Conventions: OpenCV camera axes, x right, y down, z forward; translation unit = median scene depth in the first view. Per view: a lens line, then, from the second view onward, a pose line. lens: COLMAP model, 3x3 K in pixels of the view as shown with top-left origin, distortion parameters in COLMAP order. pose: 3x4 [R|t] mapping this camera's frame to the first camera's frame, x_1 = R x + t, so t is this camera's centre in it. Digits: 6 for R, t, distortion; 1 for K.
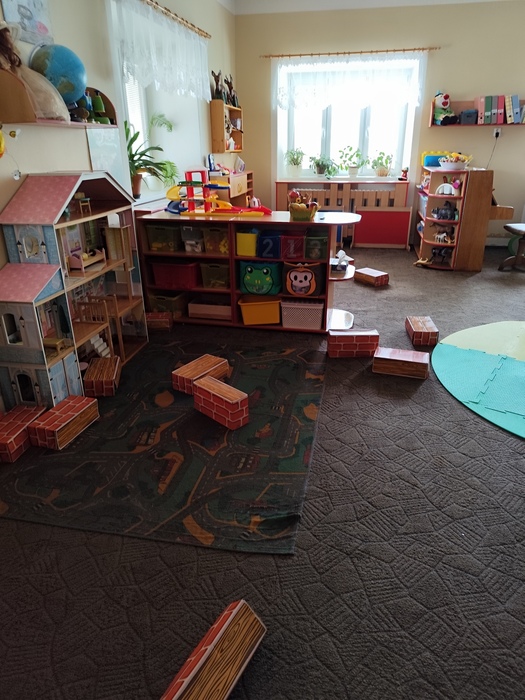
lens RADIAL K [[478.8, 0, 265.0], [0, 478.8, 351.5], [0, 0, 1]] dist [0.031418, -0.036523]
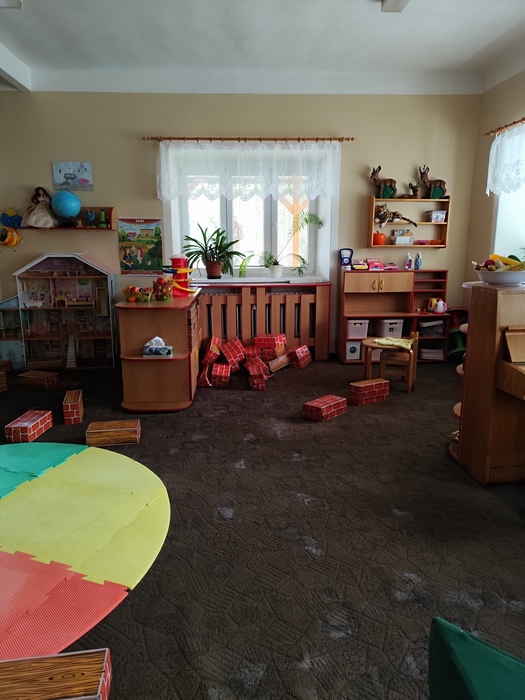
lens RADIAL K [[478.8, 0, 264.2], [0, 478.8, 350.5], [0, 0, 1]] dist [0.031418, -0.036523]
pose [[0.244698, 0.188443, -0.951111, 1.253258], [-0.384902, 0.919209, 0.083096, -0.375521], [0.889929, 0.345751, 0.297461, 0.993610]]
